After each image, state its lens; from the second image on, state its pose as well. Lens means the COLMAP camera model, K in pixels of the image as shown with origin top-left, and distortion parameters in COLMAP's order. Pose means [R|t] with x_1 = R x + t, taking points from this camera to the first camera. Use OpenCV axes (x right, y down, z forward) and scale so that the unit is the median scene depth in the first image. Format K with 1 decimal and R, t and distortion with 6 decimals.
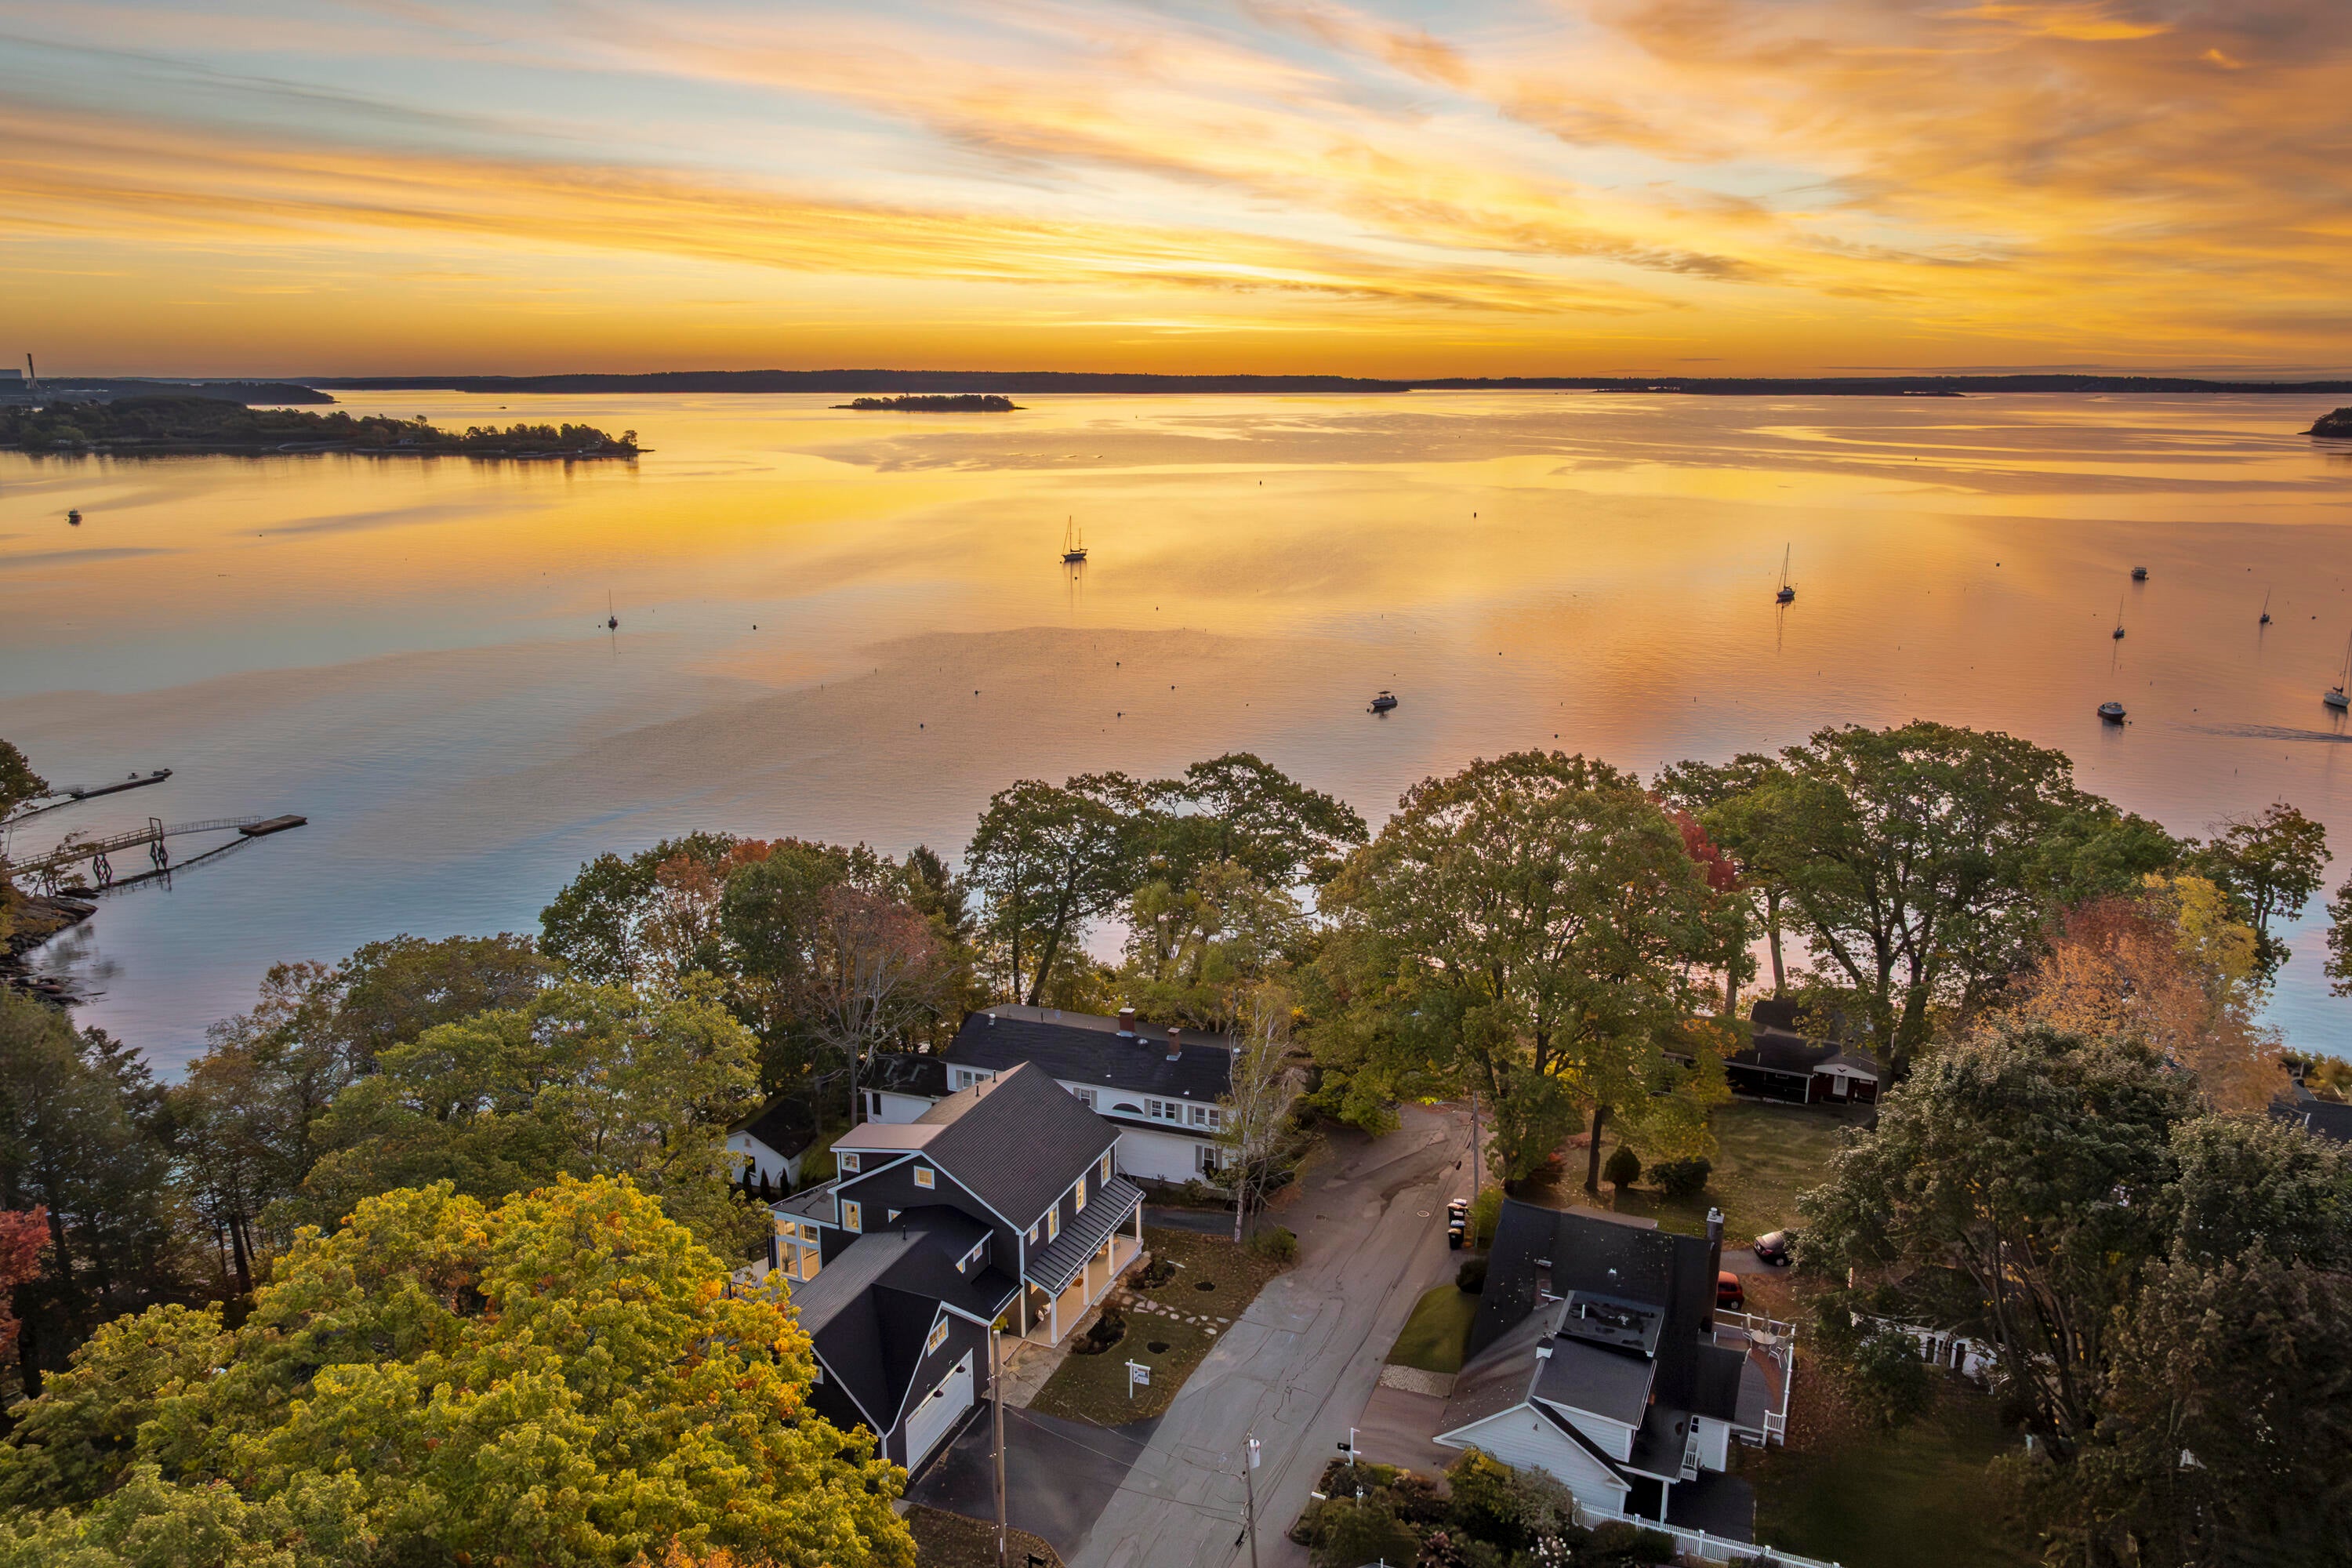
lens RADIAL K [[1740.8, 0, 1176.0], [0, 1740.8, 784.0], [0, 0, 1]] dist [0.000063, -0.037322]
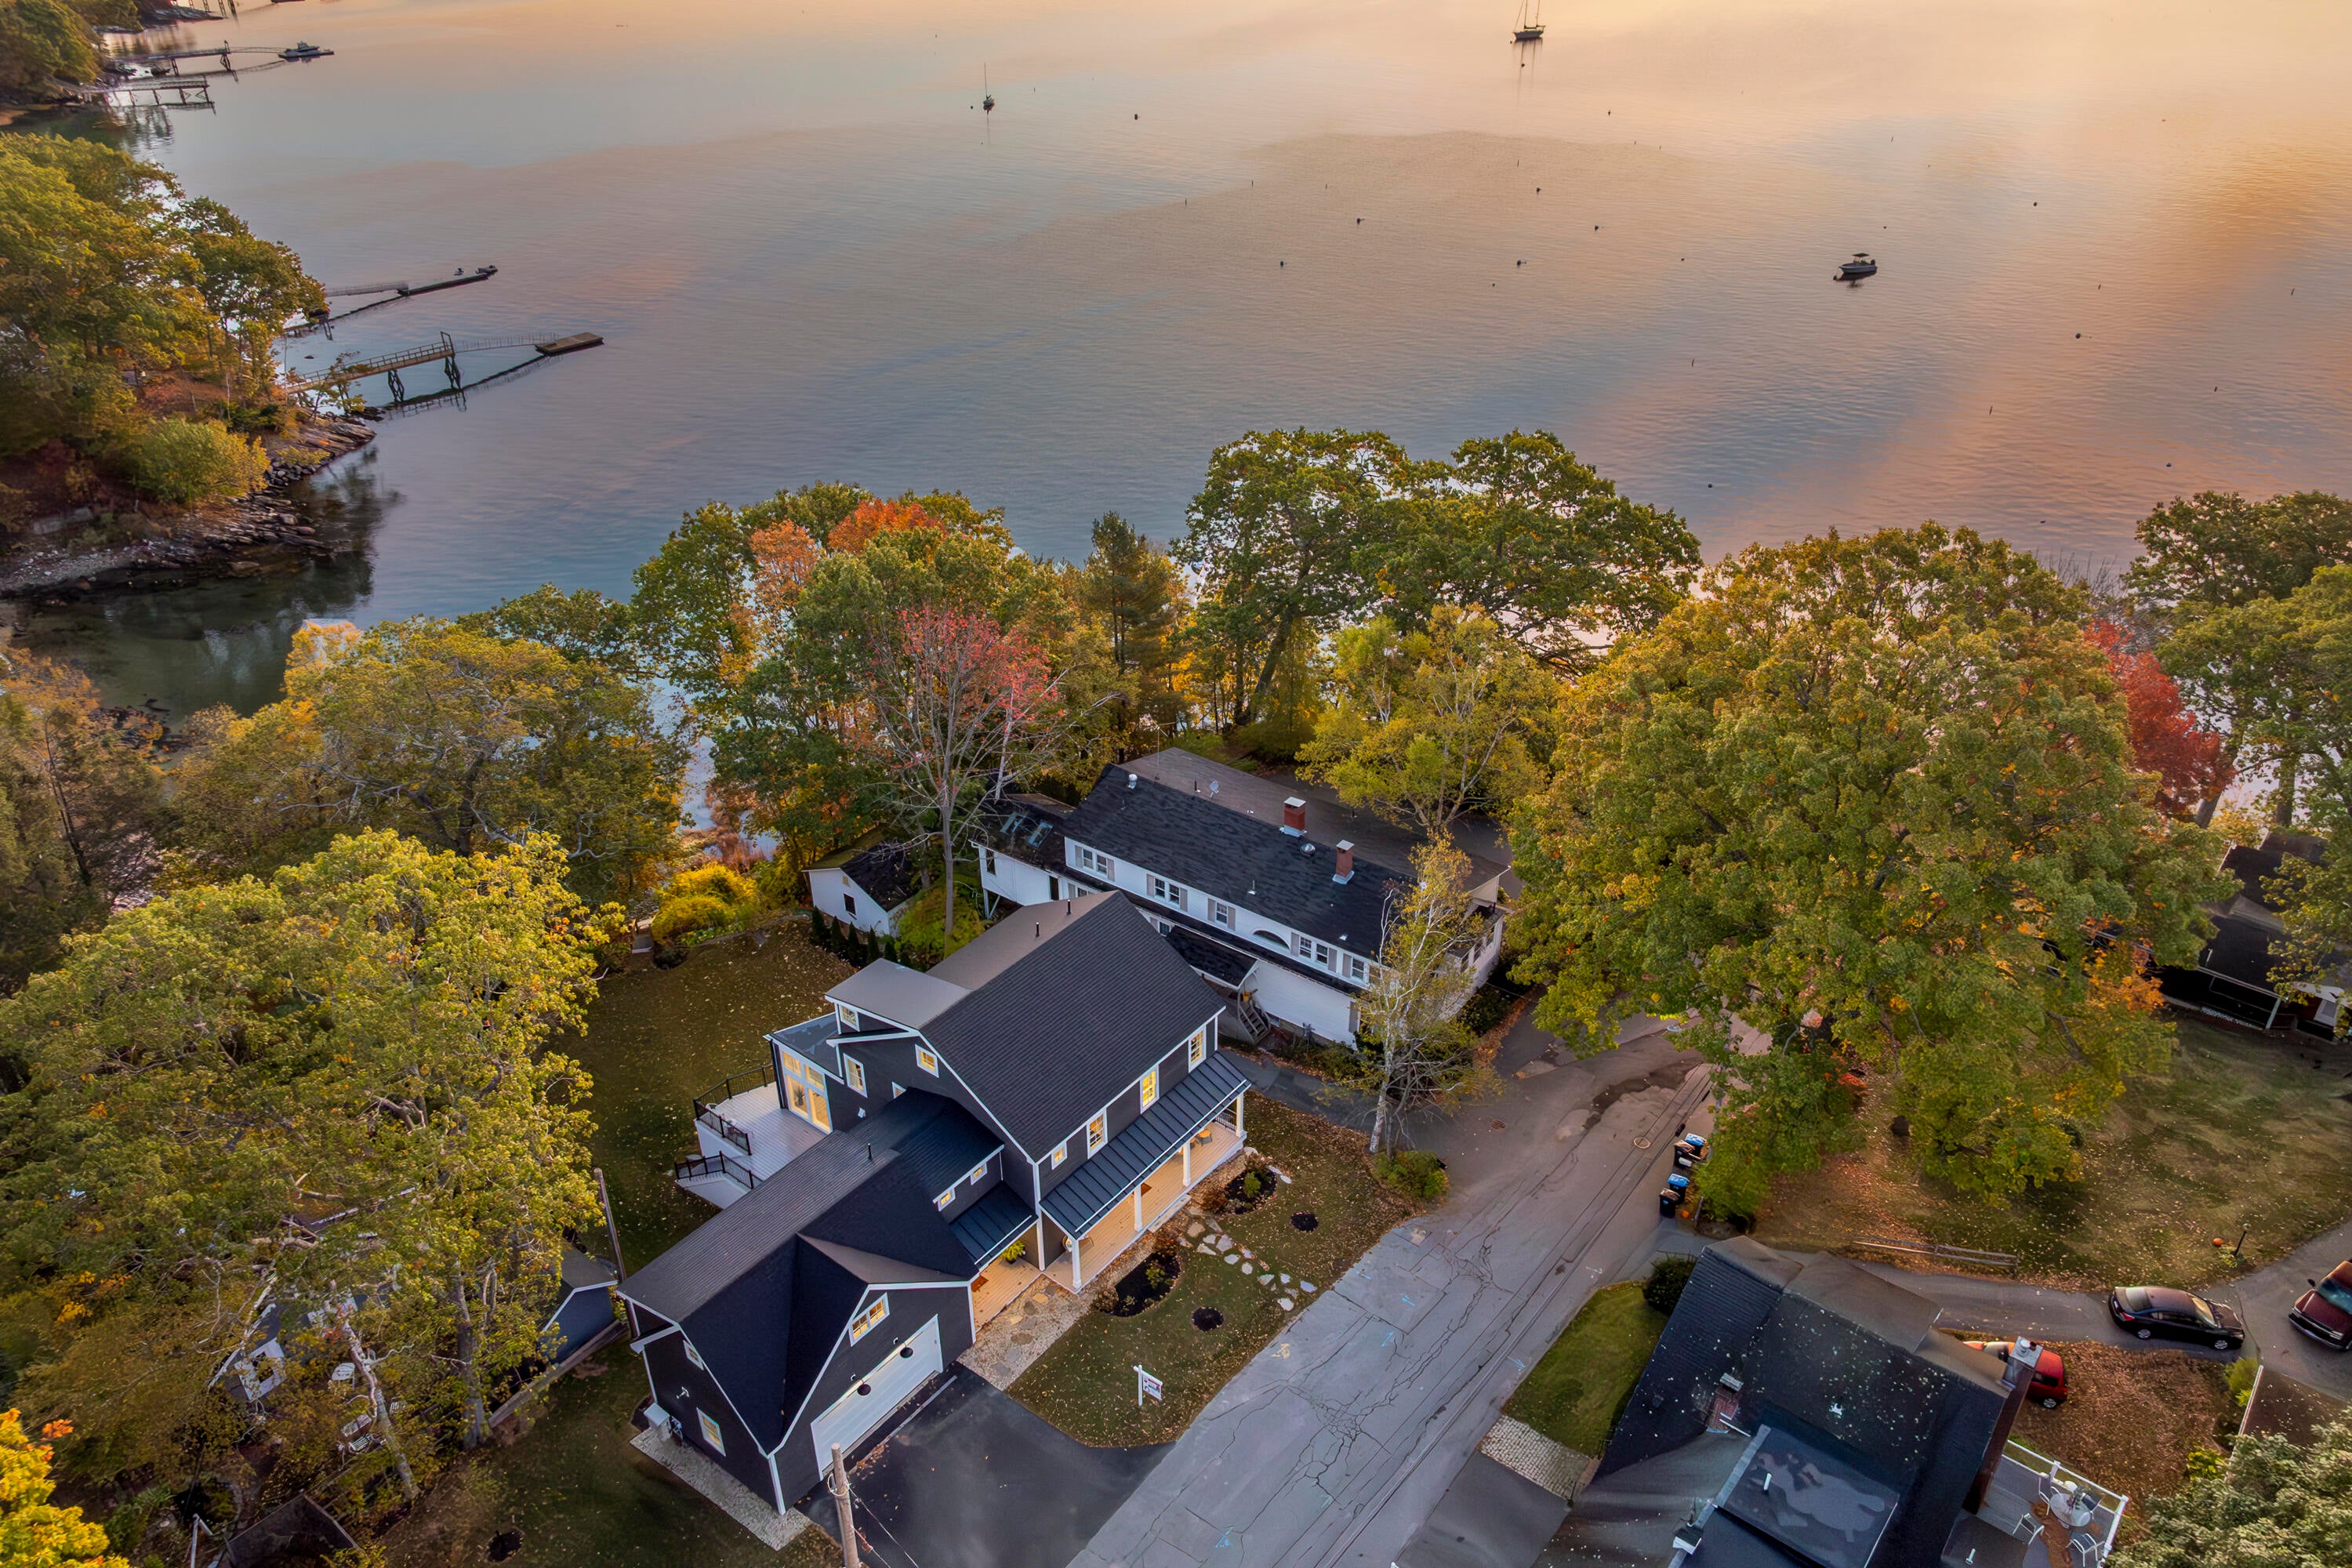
lens RADIAL K [[1740.8, 0, 1176.0], [0, 1740.8, 784.0], [0, 0, 1]] dist [0.000063, -0.037322]
pose [[0.961316, 0.138319, -0.238201, 0.097955], [-0.062384, 0.951635, 0.300831, -0.098564], [0.268291, -0.274334, 0.923451, 0.281884]]
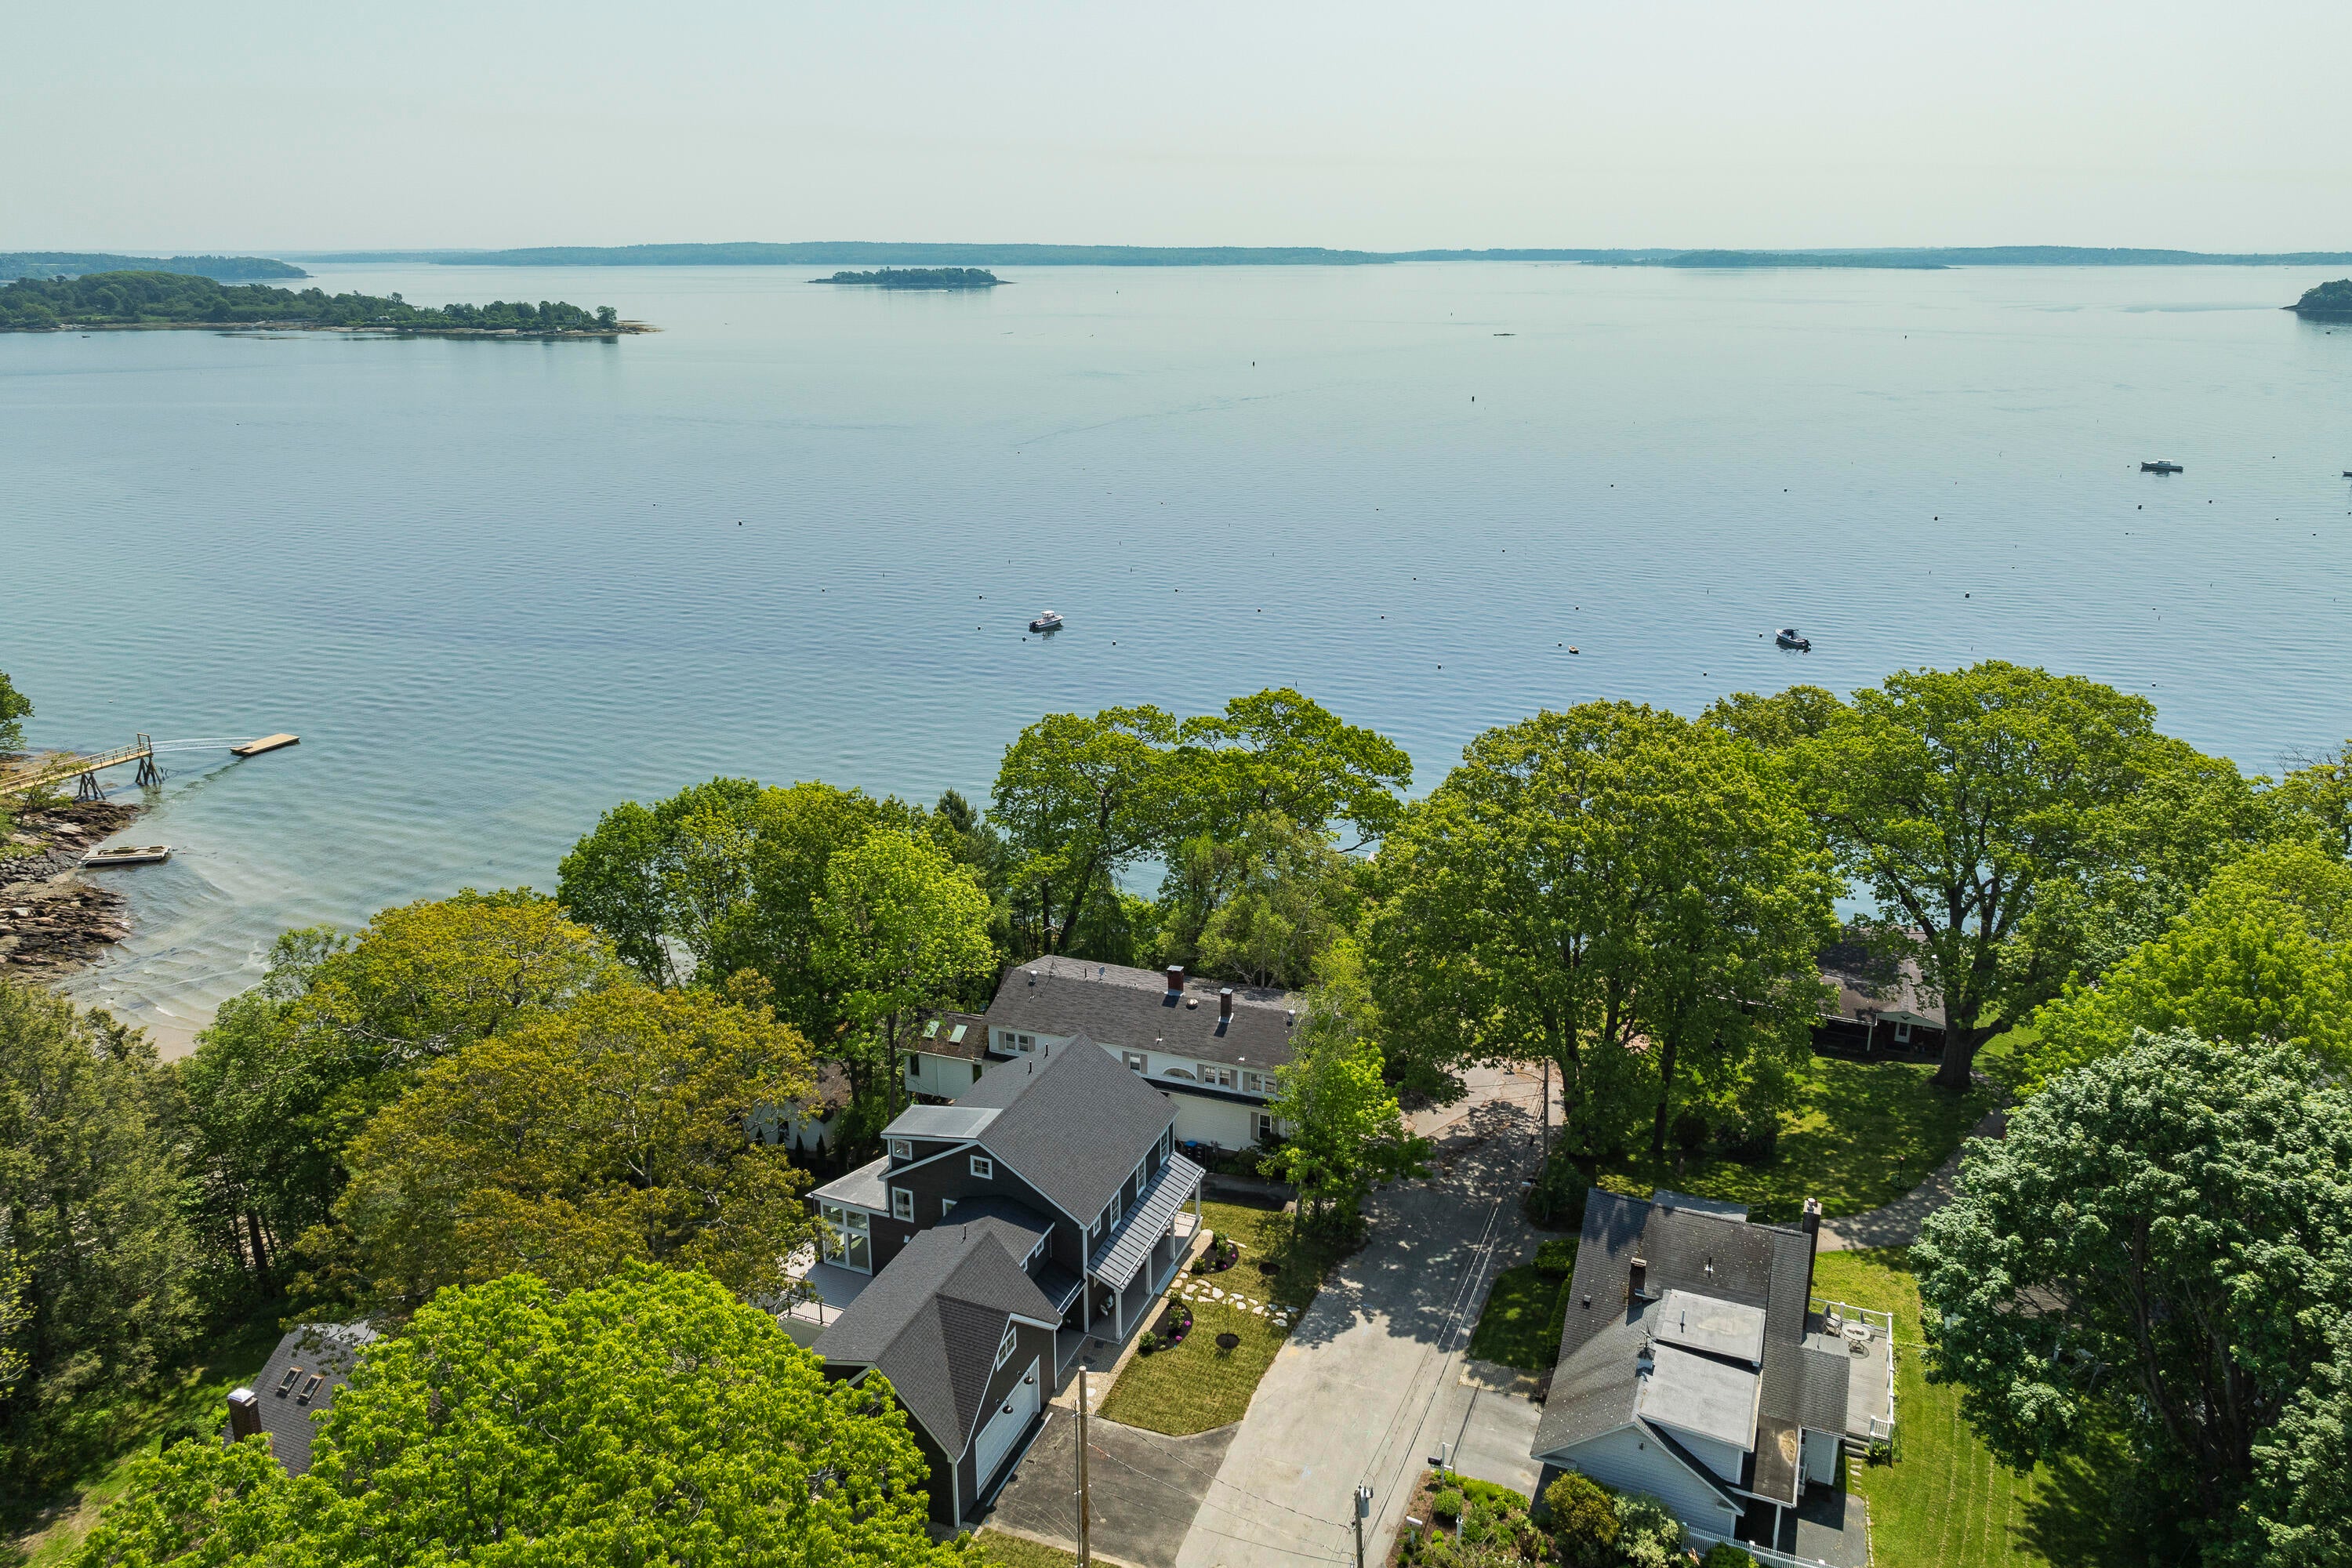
lens RADIAL K [[1732.2, 0, 1173.4], [0, 1732.2, 709.4], [0, 0, 1]] dist [0.001489, -0.037679]
pose [[0.999926, -0.003008, 0.011770, -0.039223], [0.002618, 0.999450, 0.033044, -0.043502], [-0.011862, -0.033011, 0.999385, 0.047605]]
